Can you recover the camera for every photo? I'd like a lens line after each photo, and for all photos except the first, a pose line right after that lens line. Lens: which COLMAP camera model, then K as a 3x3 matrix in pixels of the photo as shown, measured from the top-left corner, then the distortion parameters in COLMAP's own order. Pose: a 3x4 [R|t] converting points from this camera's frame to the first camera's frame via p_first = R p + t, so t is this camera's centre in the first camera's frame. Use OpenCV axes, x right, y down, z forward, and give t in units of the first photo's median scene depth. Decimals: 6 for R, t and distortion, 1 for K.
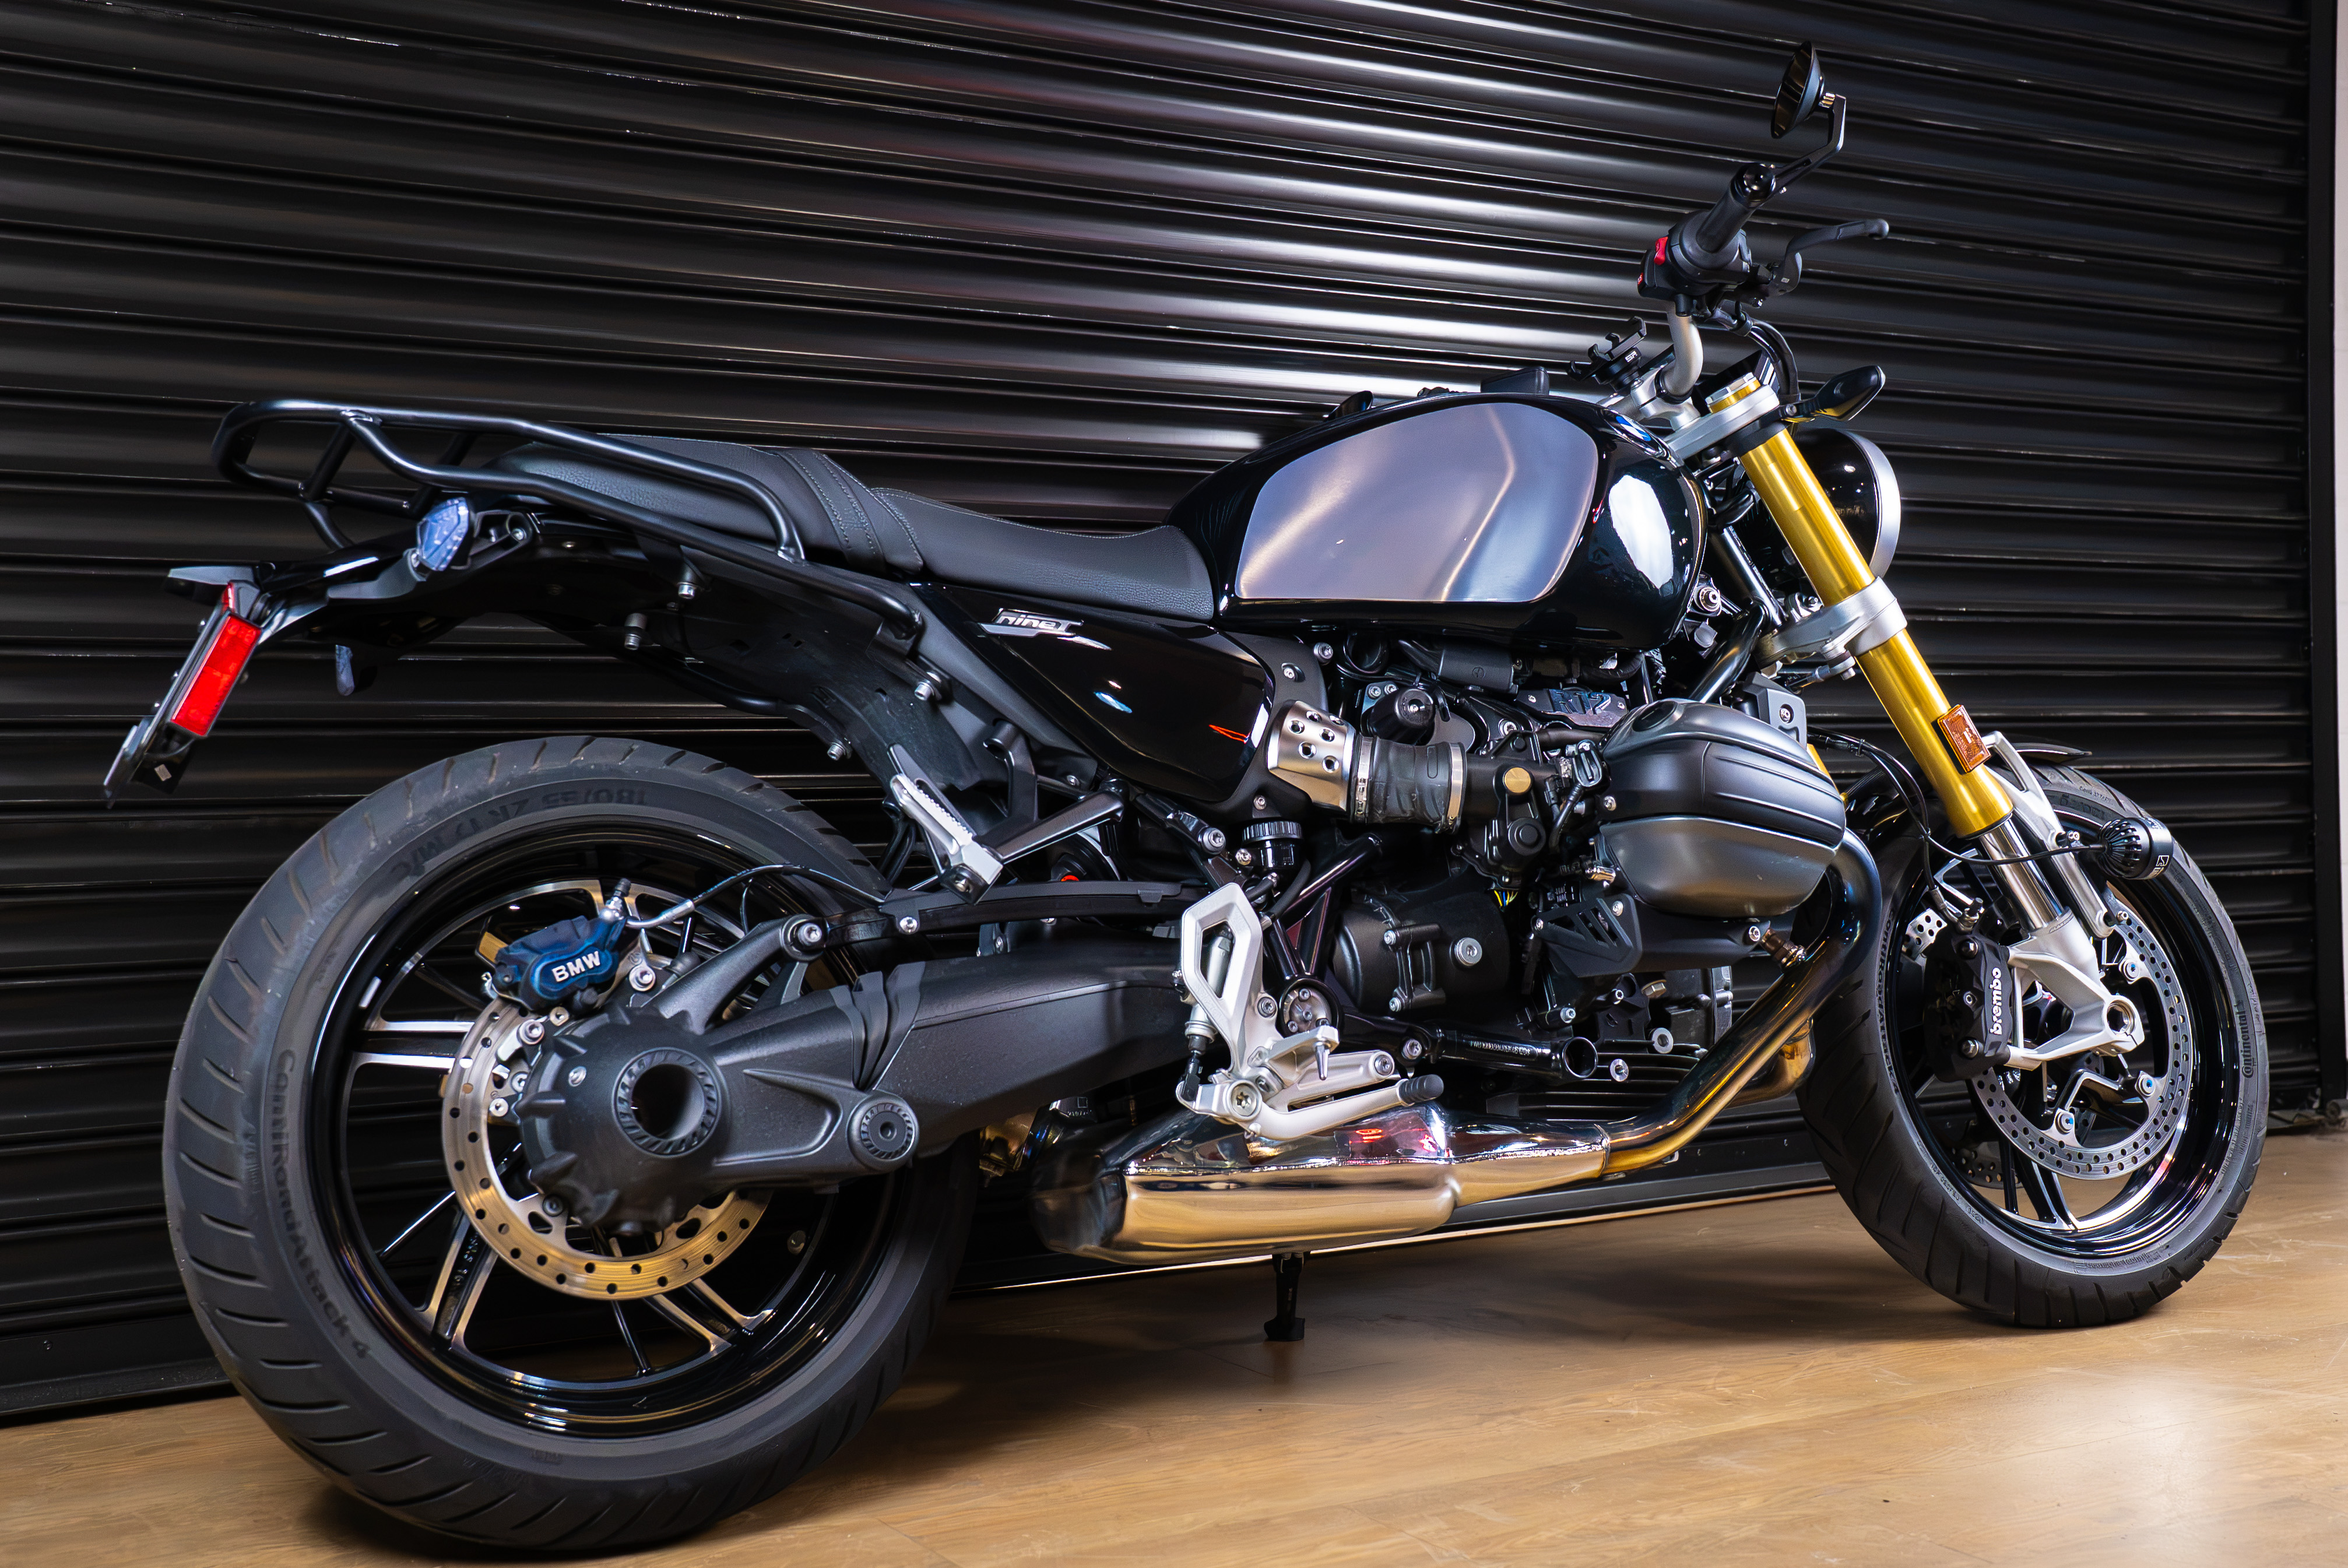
lens RADIAL K [[2619.5, 0, 1174.0], [0, 2619.5, 784.0], [0, 0, 1]] dist [-0.009712, 0.330178]
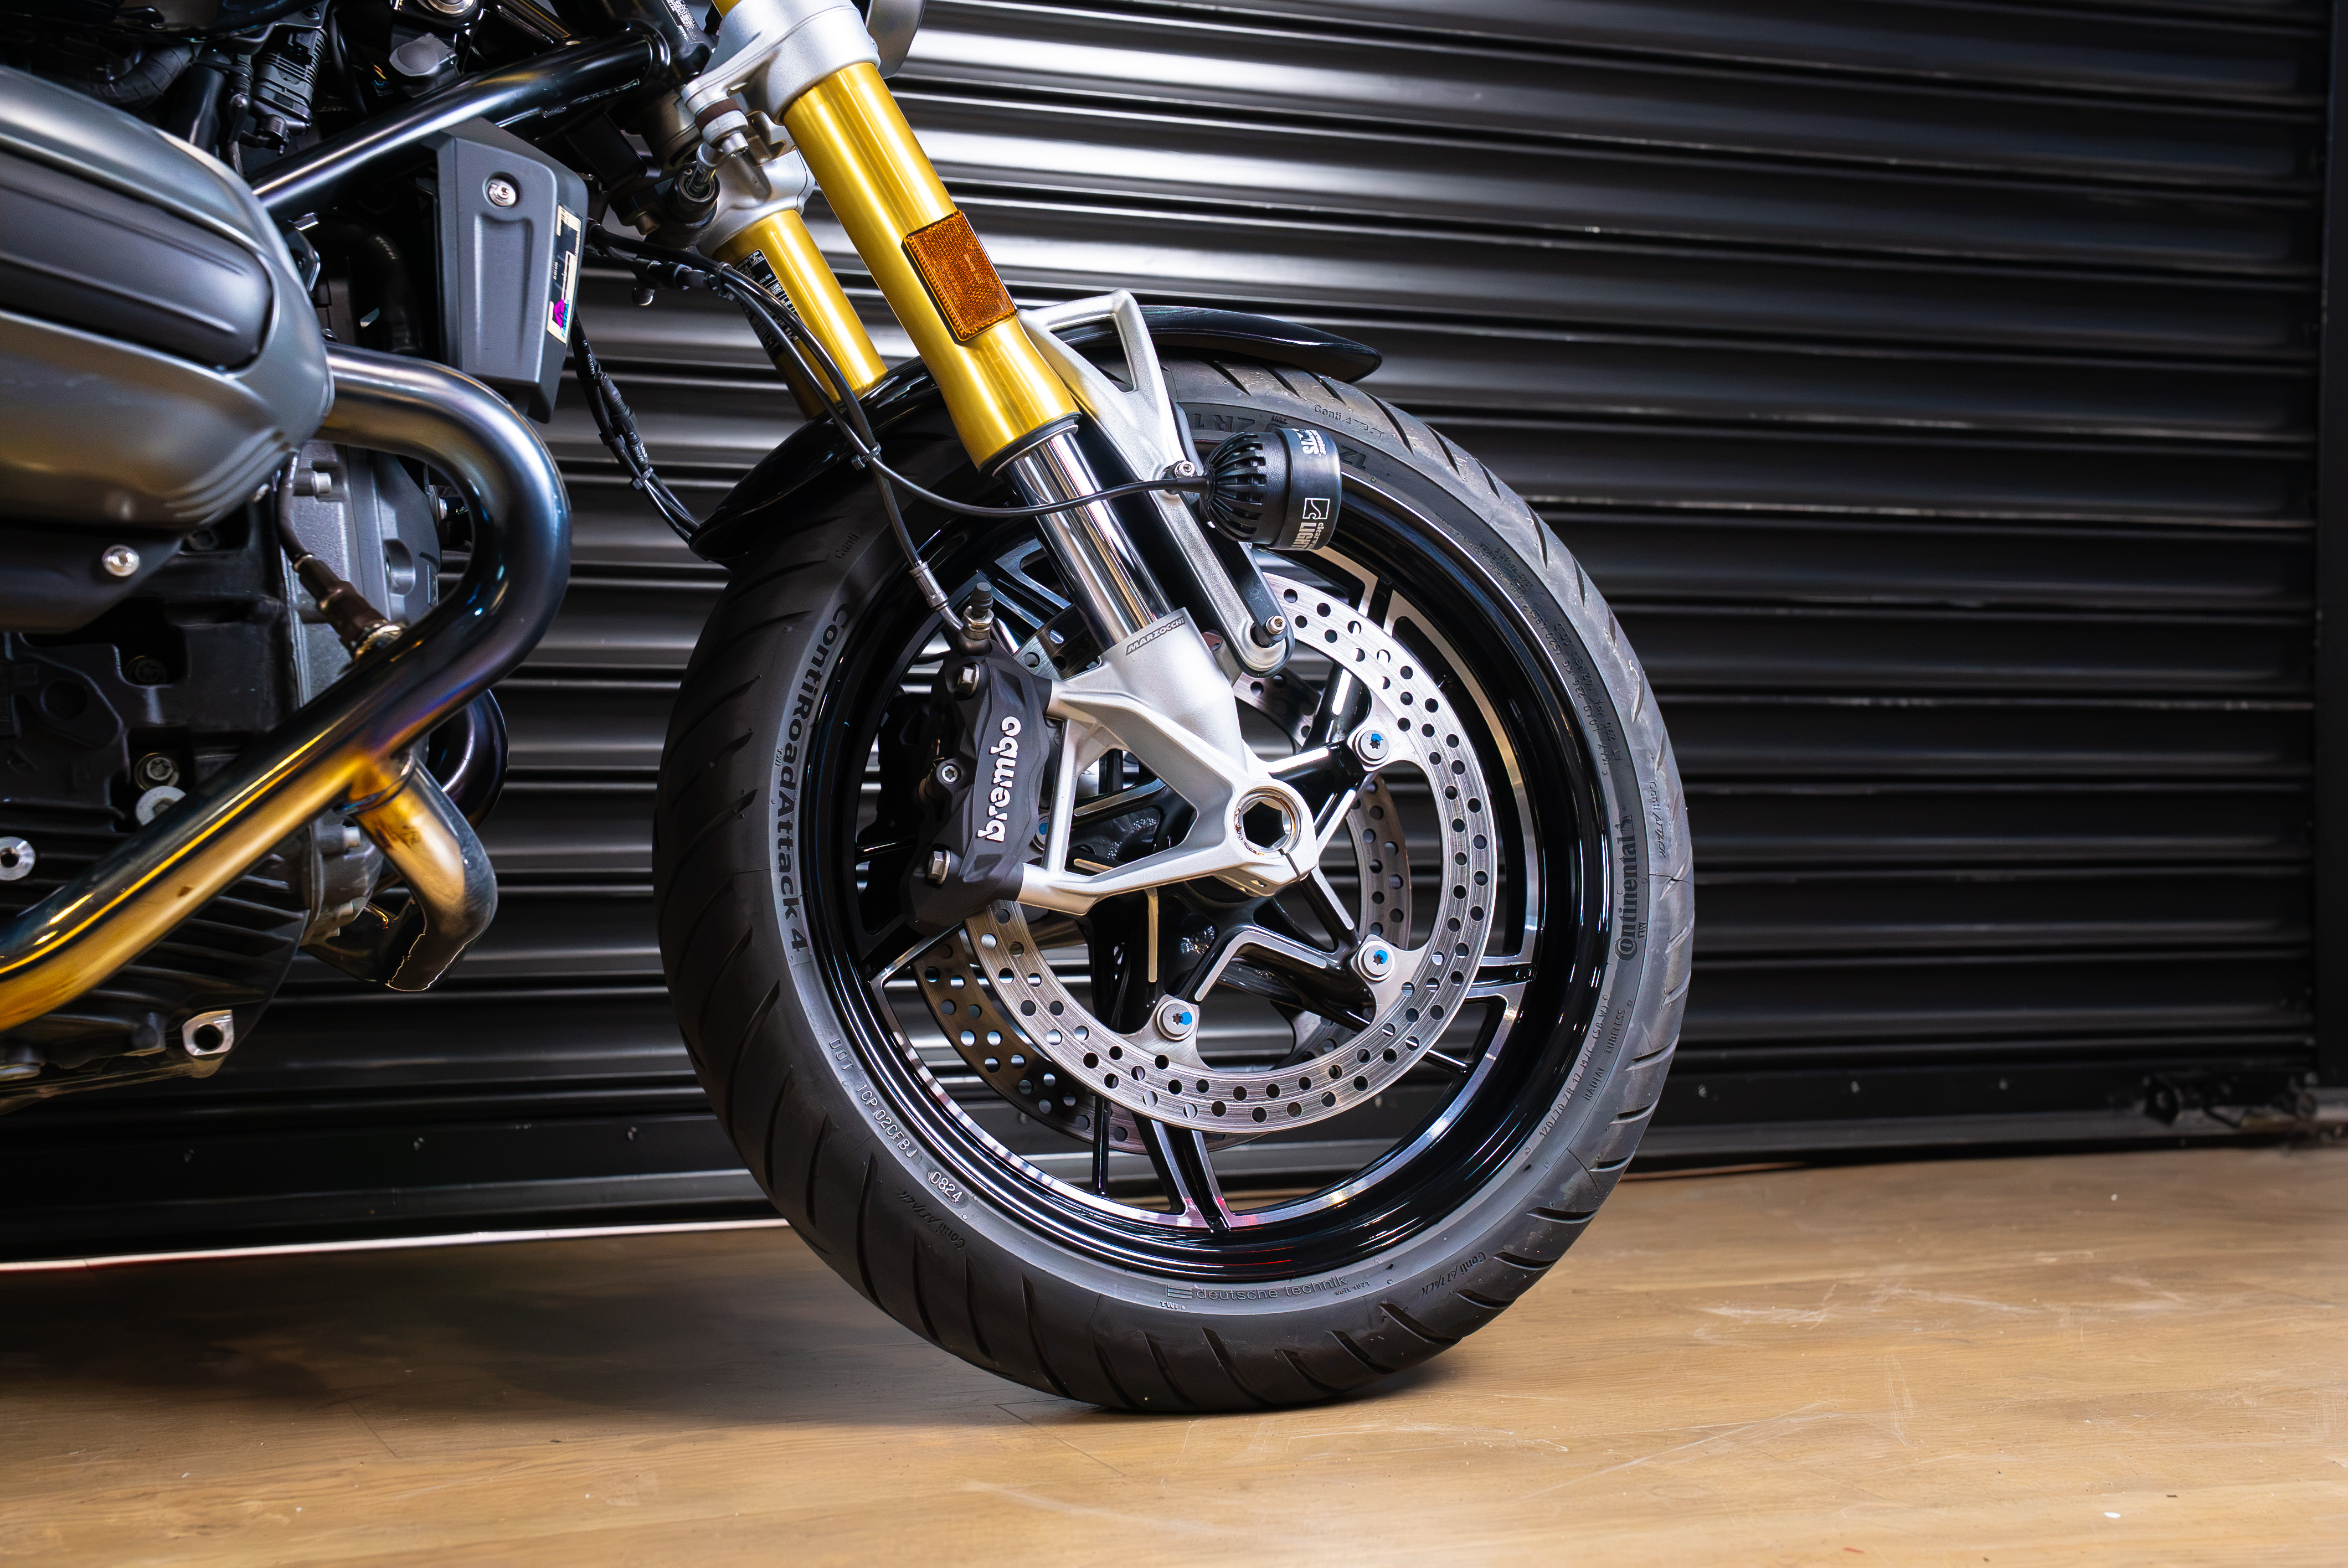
lens RADIAL K [[3240.1, 0, 1174.0], [0, 3240.1, 784.0], [0, 0, 1]] dist [0.088509, 0.395785]
pose [[0.990607, 0.021236, -0.135080, 0.497961], [-0.020668, 0.999771, 0.005608, 0.091417], [0.135168, -0.002763, 0.990819, 0.425014]]
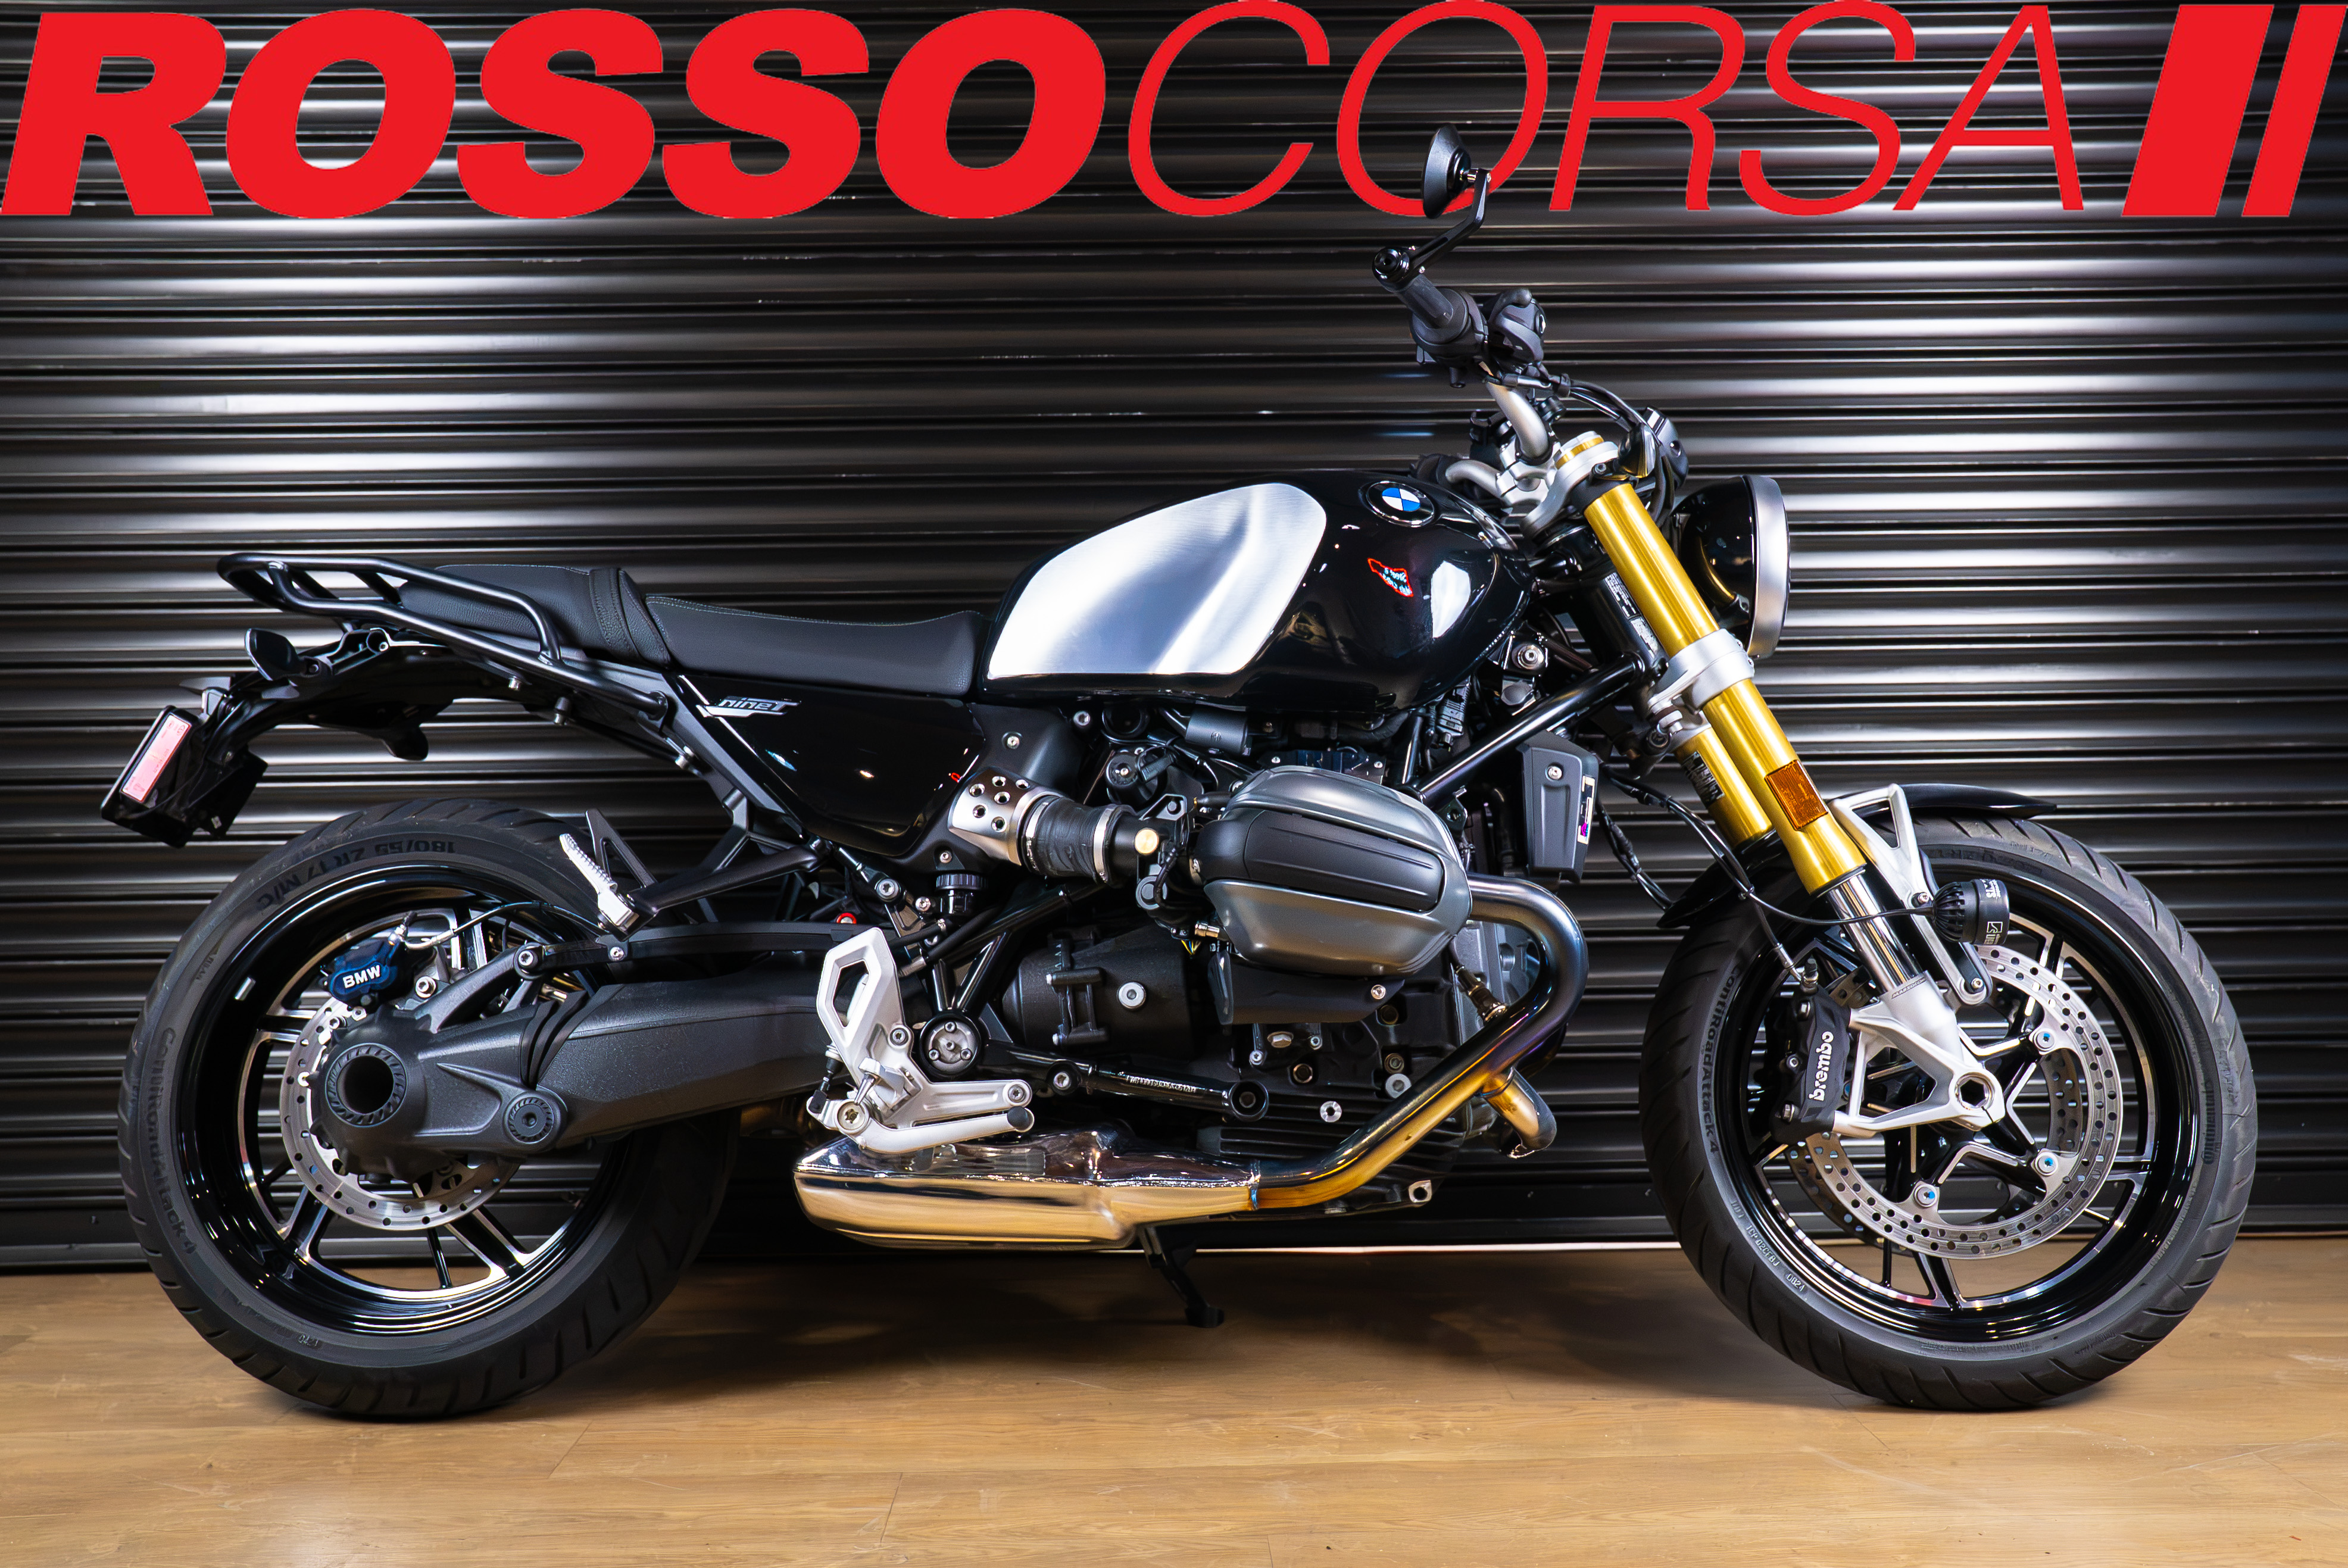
lens RADIAL K [[2352.1, 0, 1186.8], [0, 2352.1, 777.2], [0, 0, 1]] dist [-0.050908, 0.175147]
pose [[0.867829, 0.007253, -0.496809, 0.618437], [-0.000110, 0.999896, 0.014406, -0.041409], [0.496862, -0.012448, 0.867740, 0.155810]]
